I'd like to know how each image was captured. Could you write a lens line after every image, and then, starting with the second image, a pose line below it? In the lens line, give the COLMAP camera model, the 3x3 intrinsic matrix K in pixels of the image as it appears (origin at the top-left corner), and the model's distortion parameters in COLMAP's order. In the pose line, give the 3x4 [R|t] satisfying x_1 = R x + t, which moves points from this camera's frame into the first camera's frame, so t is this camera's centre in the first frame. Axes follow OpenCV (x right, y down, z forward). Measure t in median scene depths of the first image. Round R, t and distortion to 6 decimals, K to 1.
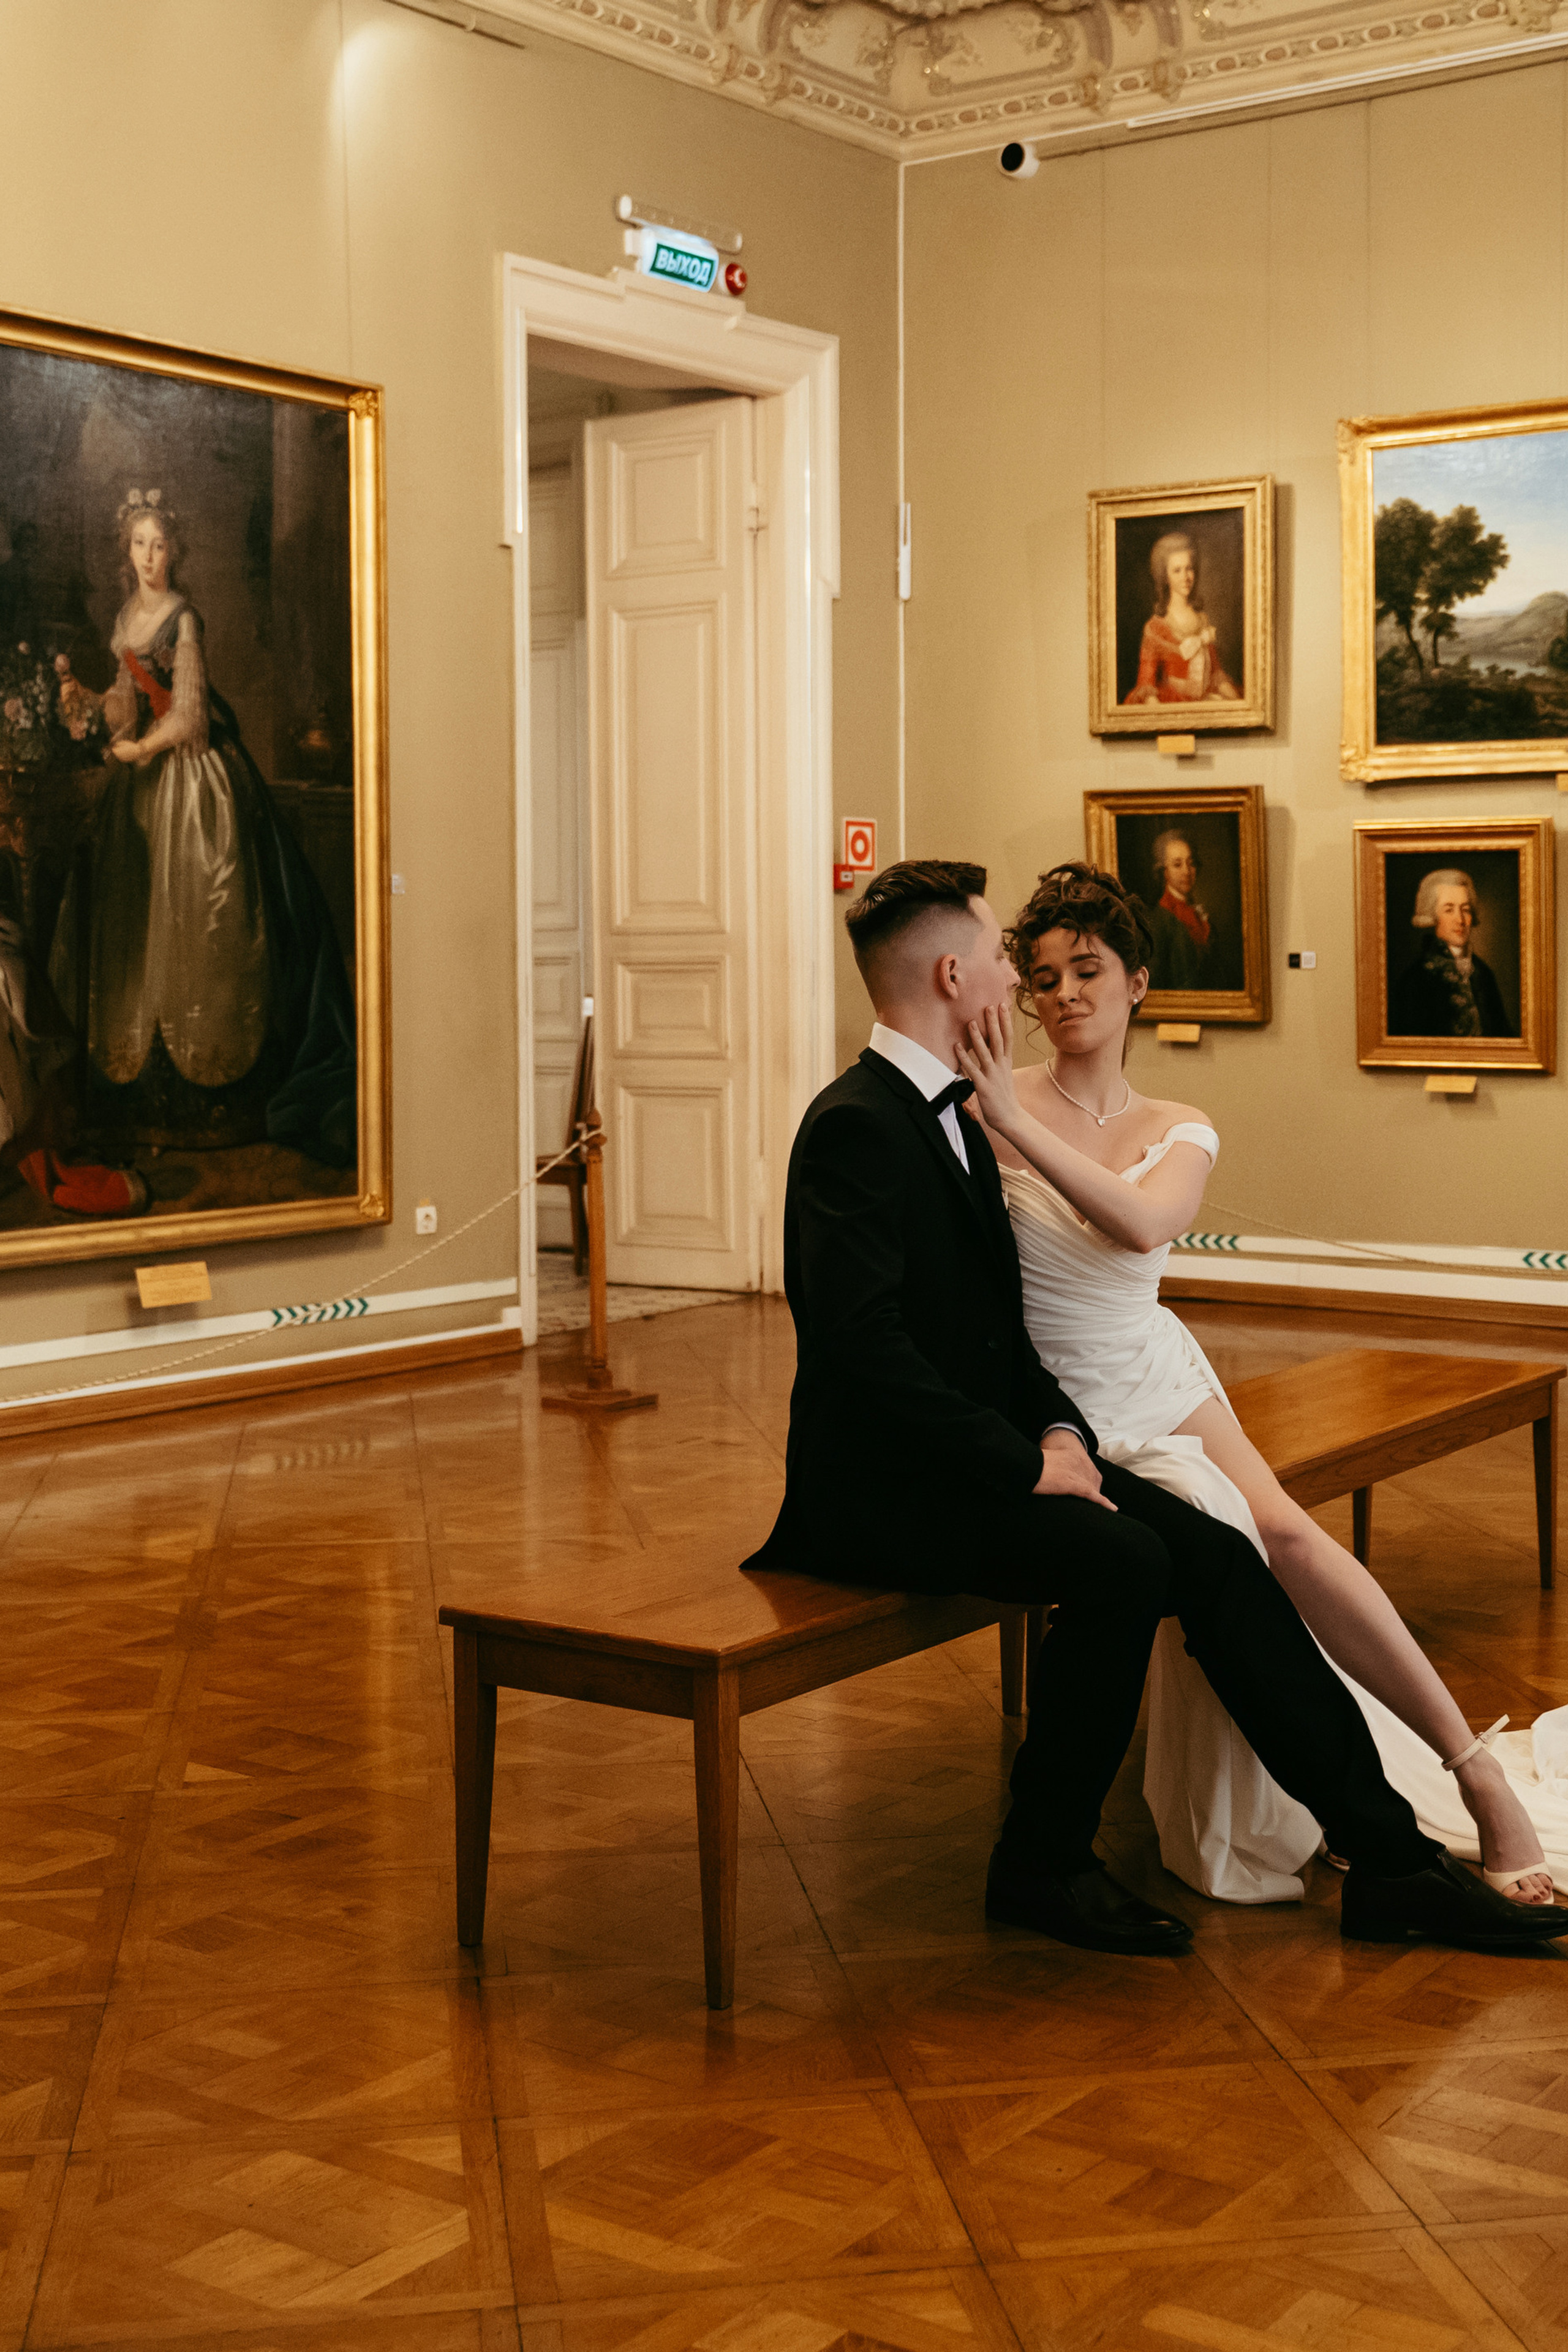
lens RADIAL K [[2885.1, 0, 912.6], [0, 2885.1, 1133.1], [0, 0, 1]] dist [-0.003397, 0.014408]
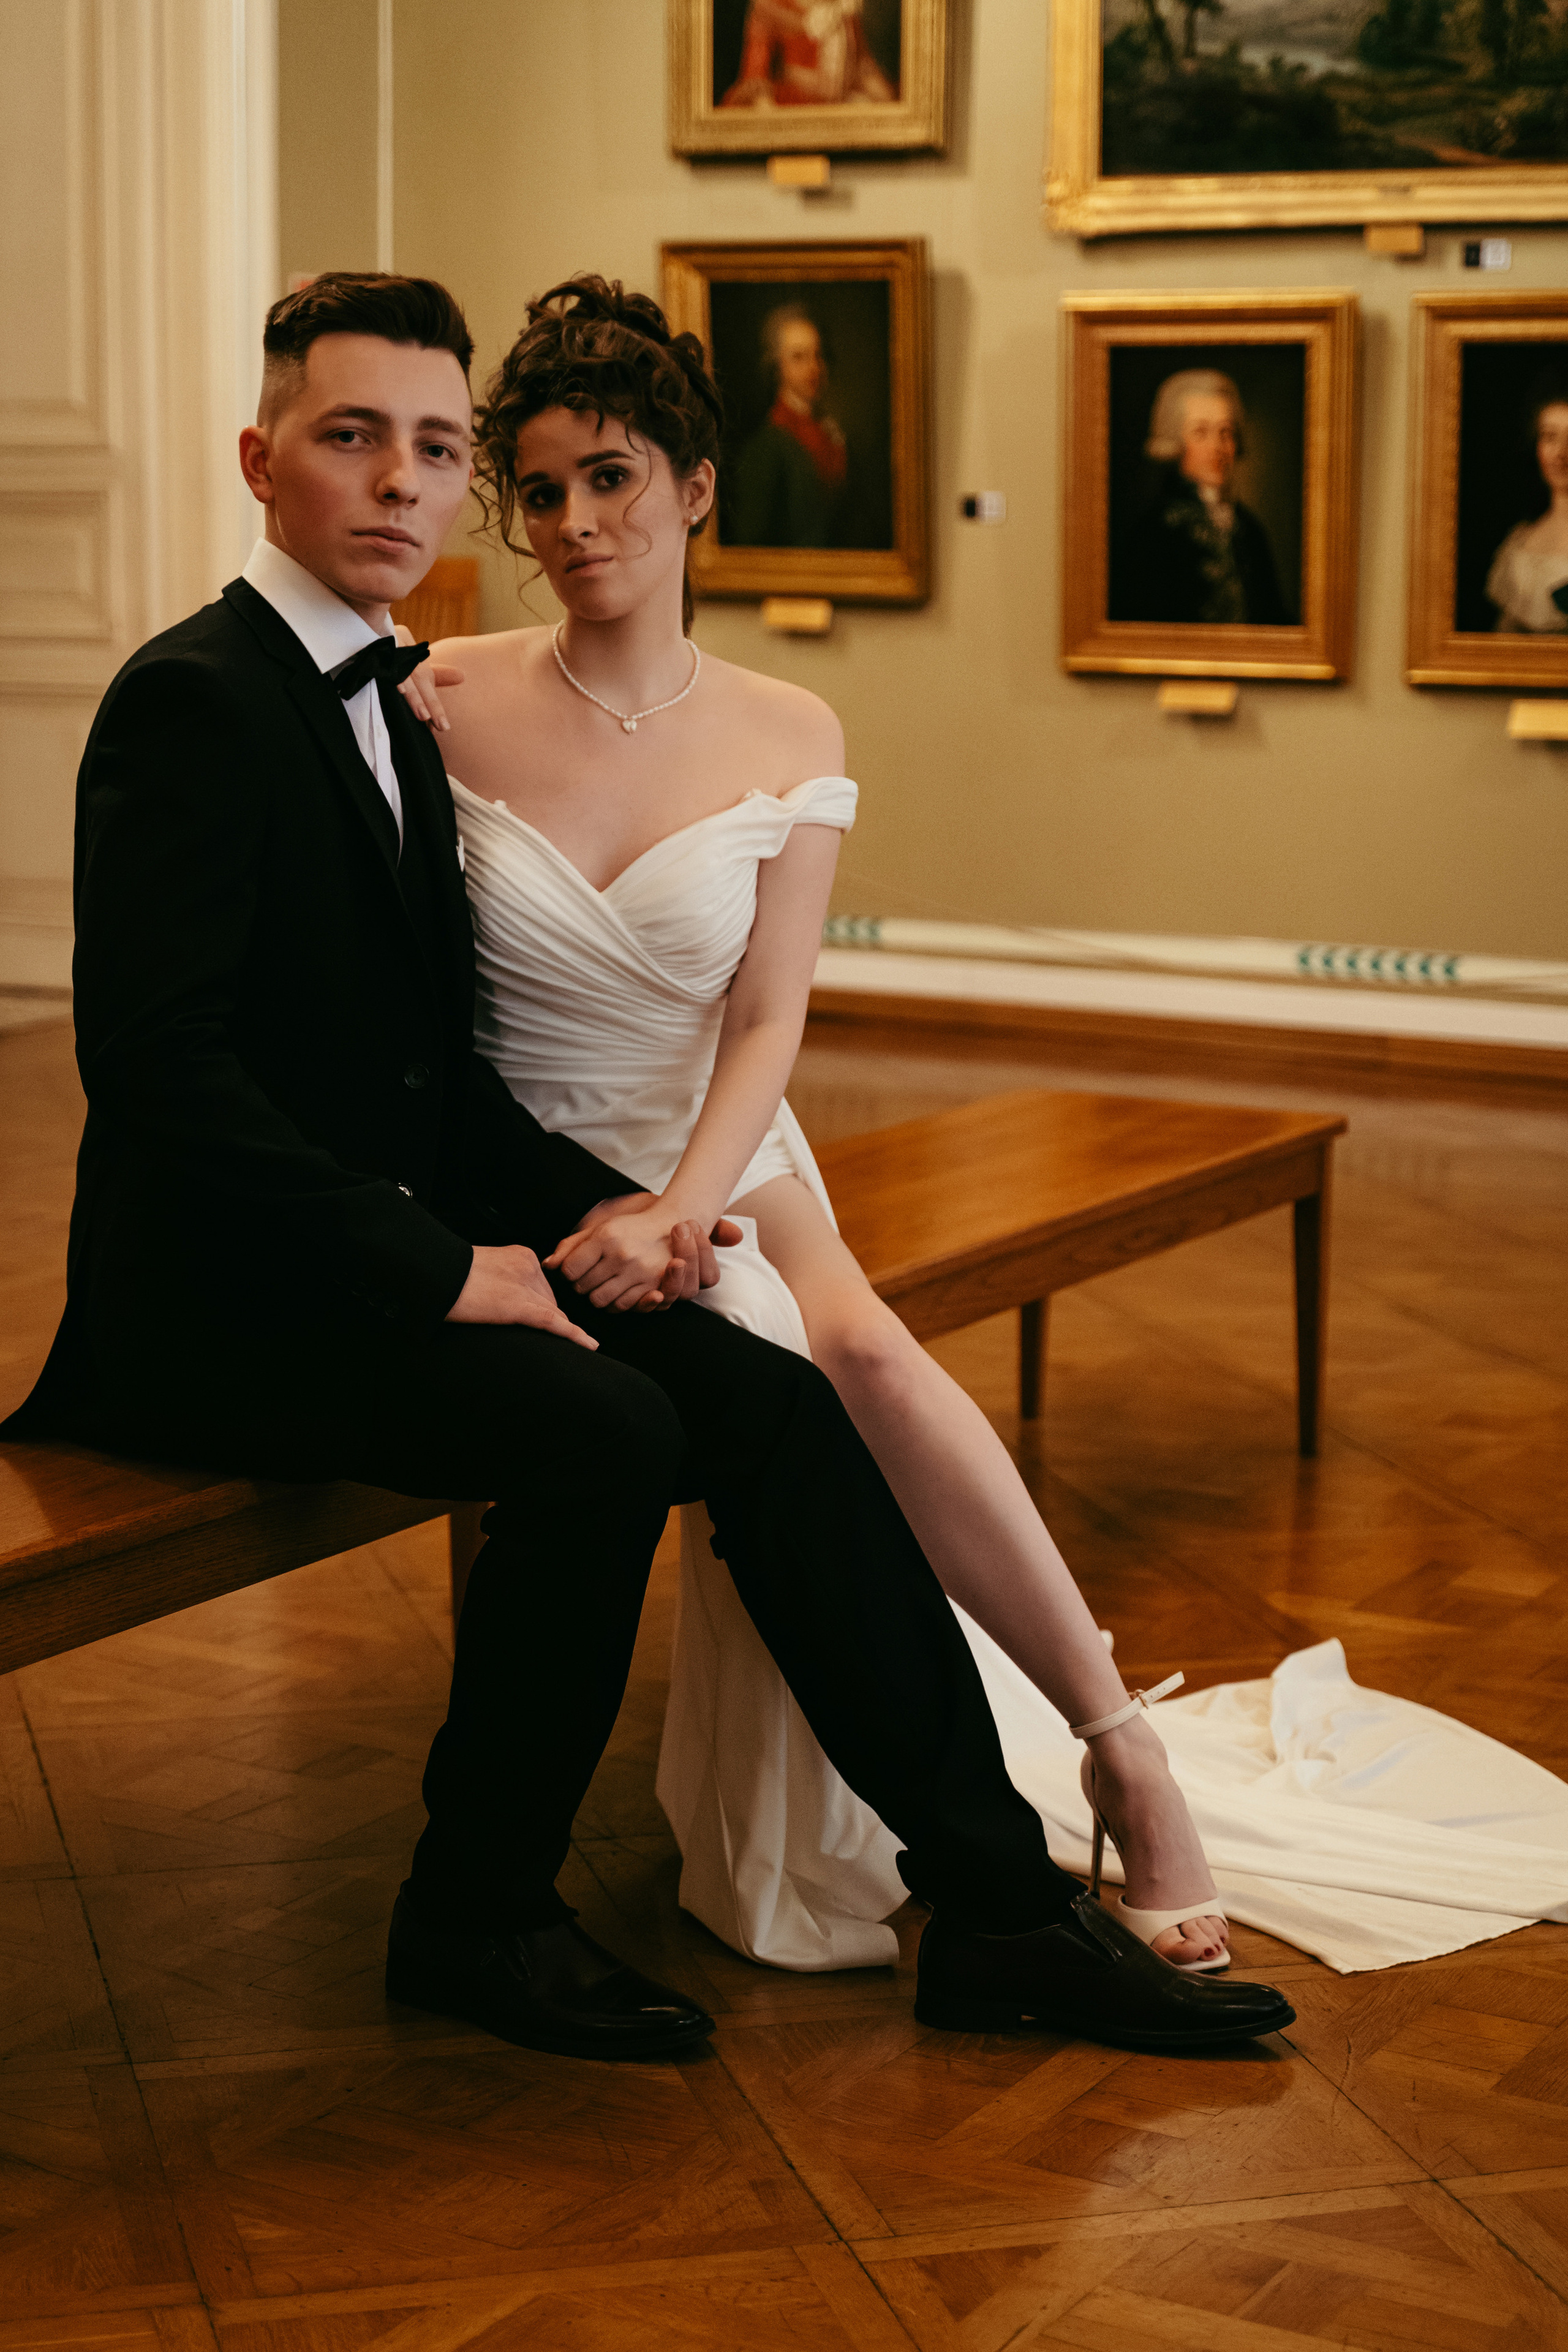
lens RADIAL K [[4067.7, 0, 773.2], [0, 4067.7, 1213.0], [0, 0, 1]] dist [0.031504, -0.159947]
pose [[0.997011, 0.004790, 0.077112, 0.016593], [-0.012883, 0.994409, 0.104811, 0.004661], [-0.076178, -0.105491, 0.991498, 0.059578]]
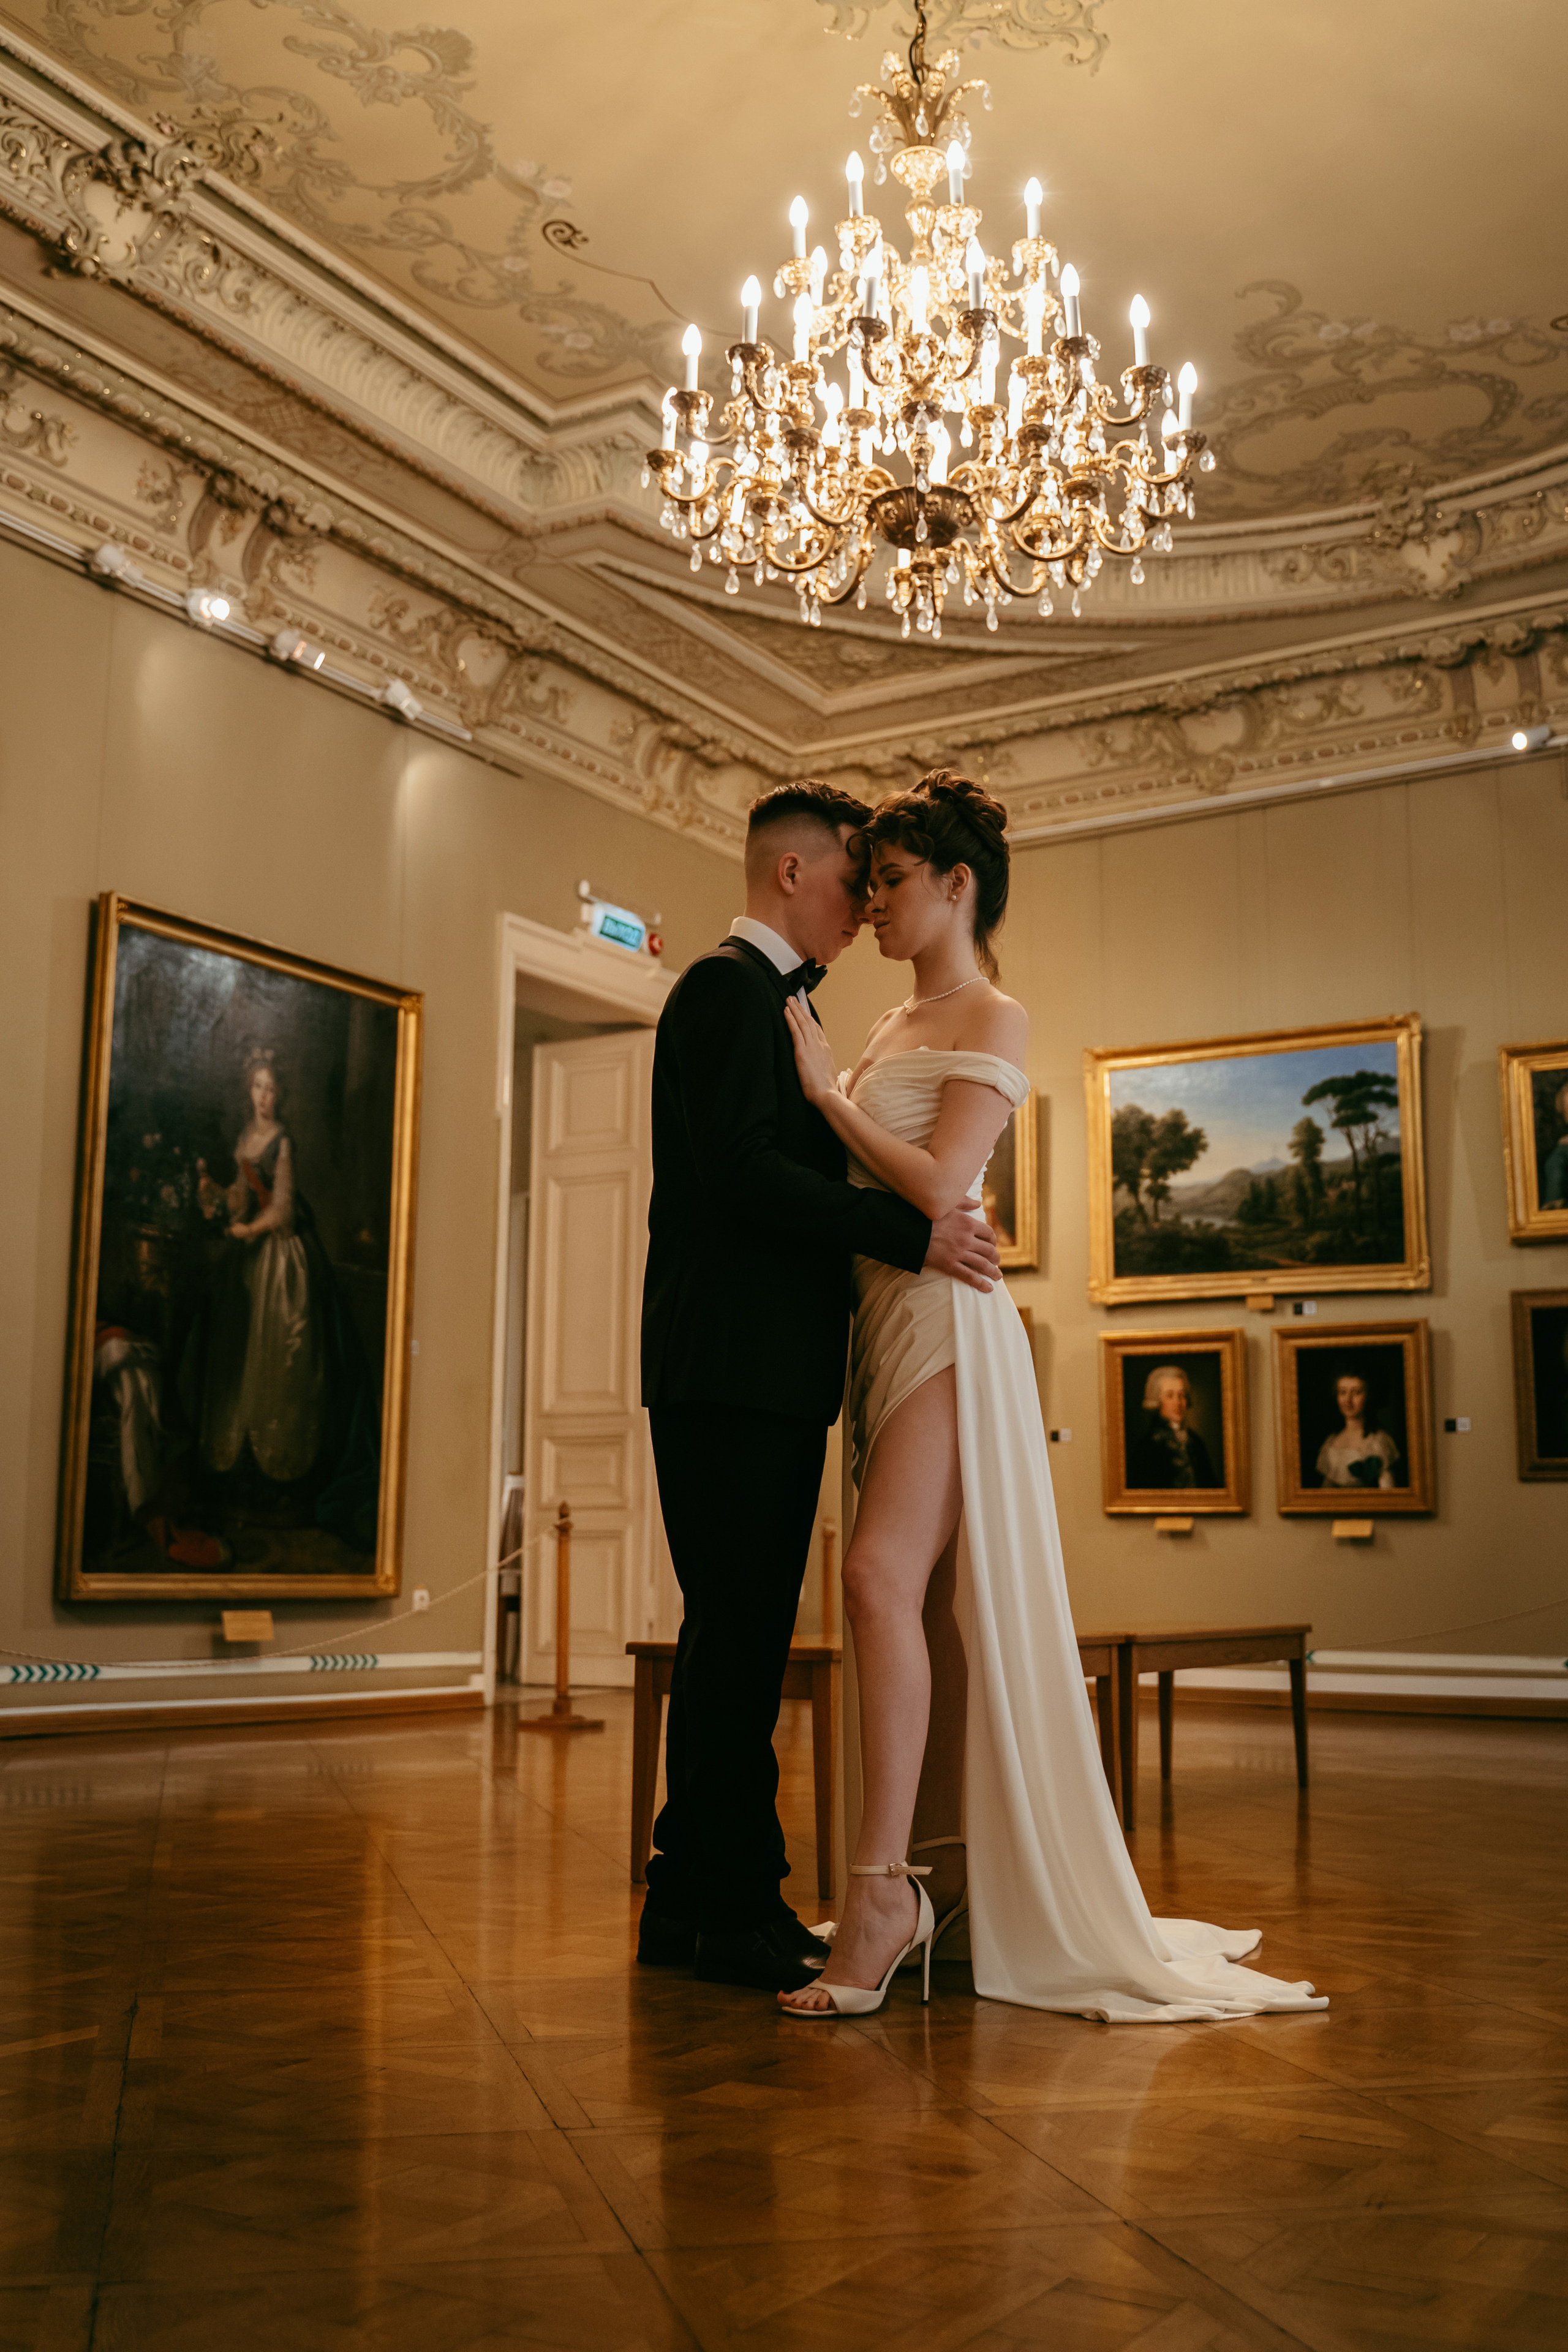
lens RADIAL K [[2327.0, 0, 787.1], [0, 2327.0, 1227.3], [0, 0, 1]] dist [-0.009078, -0.010526]
pose [[0.998187, 0.023311, 0.055495, -0.061671], [-0.011170, 0.977685, -0.209781, 0.082175], [-0.059147, 0.208781, 0.976172, -0.088169]]
